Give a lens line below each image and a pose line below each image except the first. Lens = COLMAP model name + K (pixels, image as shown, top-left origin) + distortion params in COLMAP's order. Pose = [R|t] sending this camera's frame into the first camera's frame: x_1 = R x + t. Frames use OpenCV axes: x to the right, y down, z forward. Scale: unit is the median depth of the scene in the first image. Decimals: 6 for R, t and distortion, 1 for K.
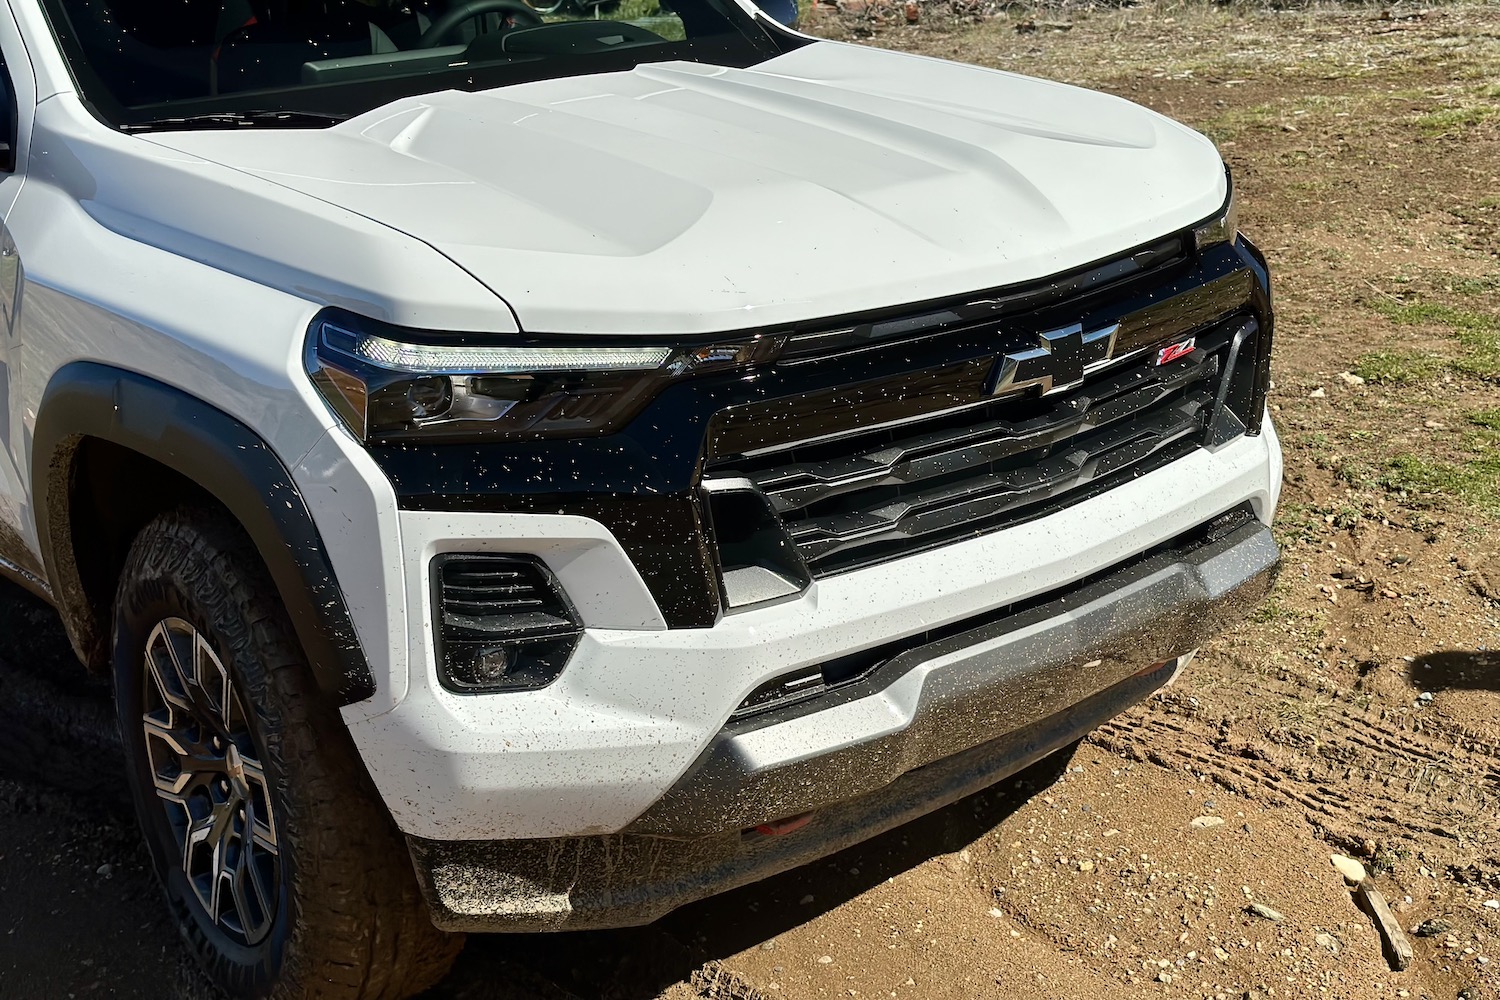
lens RADIAL K [[2161.3, 0, 749.5], [0, 2161.3, 387.0], [0, 0, 1]] dist [0.020308, 0.005184]
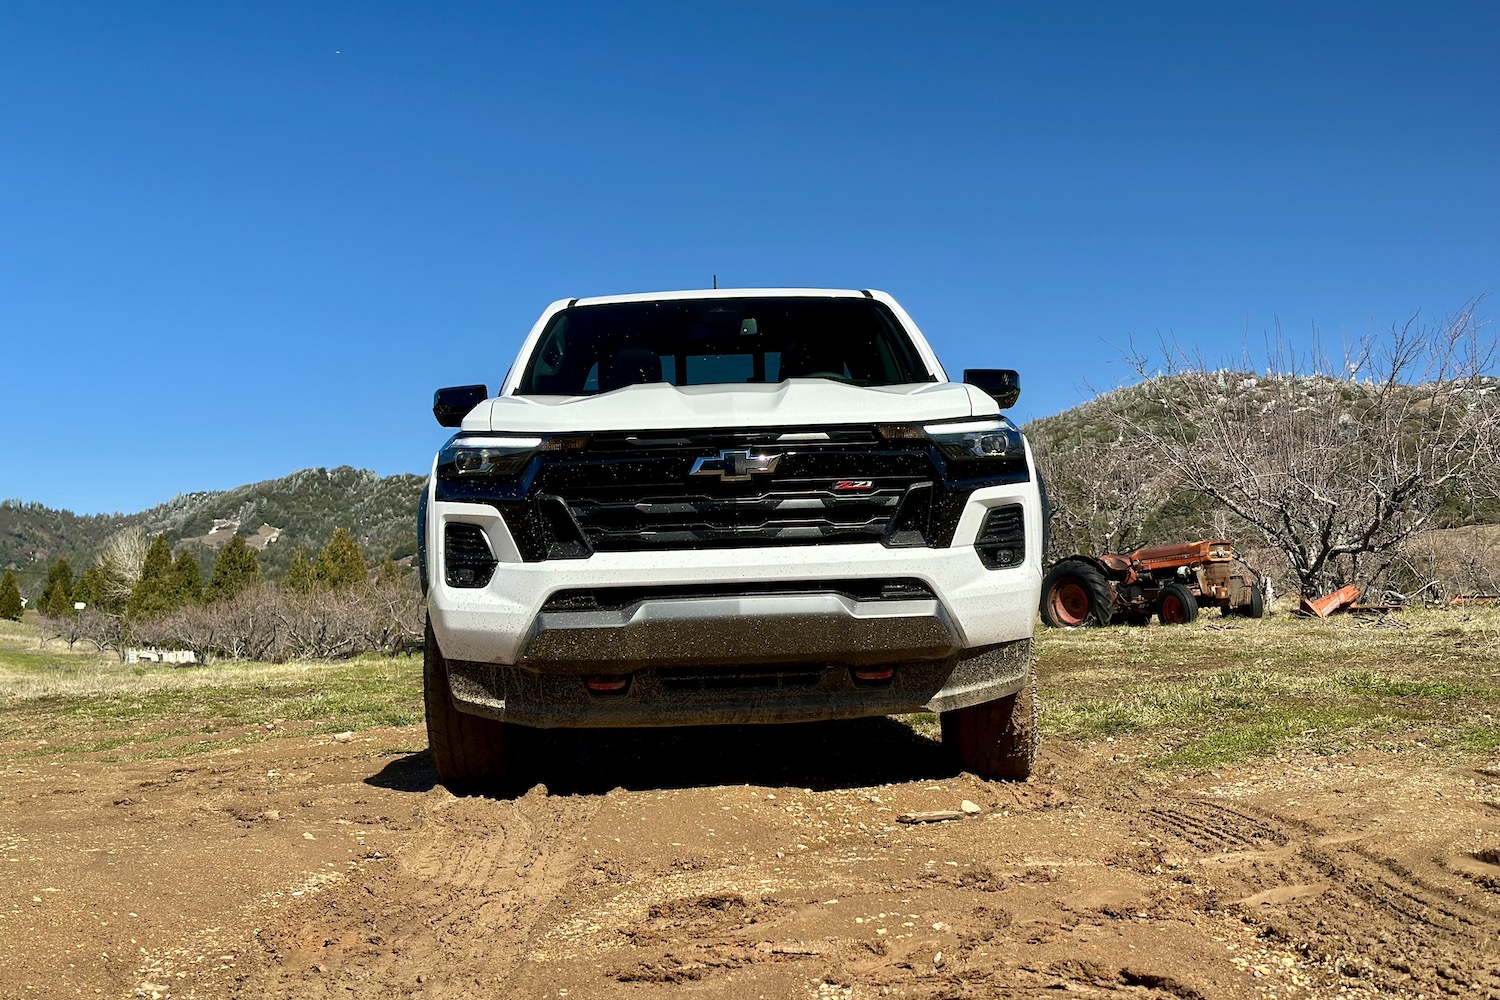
lens RADIAL K [[2003.5, 0, 758.3], [0, 2003.5, 495.8], [0, 0, 1]] dist [0.114853, -0.085980]
pose [[0.784918, 0.013562, -0.619451, 1.416939], [-0.162580, 0.969237, -0.184789, 0.383716], [0.597889, 0.245754, 0.762977, -0.445002]]
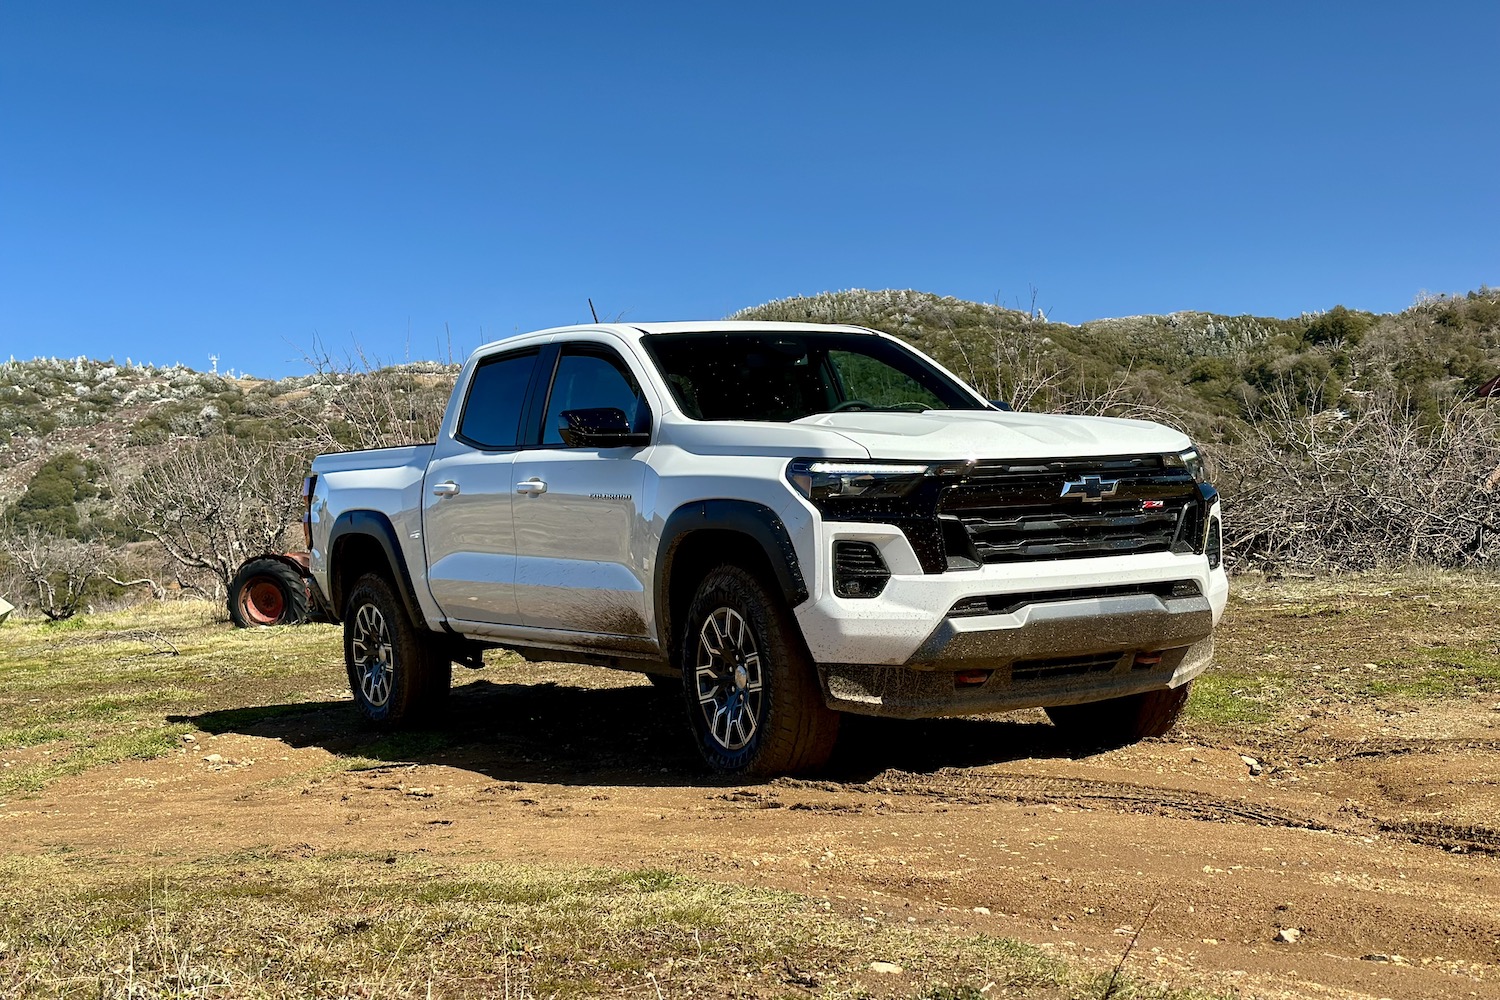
lens RADIAL K [[2003.5, 0, 758.3], [0, 2003.5, 495.8], [0, 0, 1]] dist [0.114853, -0.085980]
pose [[0.988119, 0.010001, -0.153363, 0.129088], [-0.046508, 0.970552, -0.236360, 0.581995], [0.146483, 0.240684, 0.959486, -1.298882]]
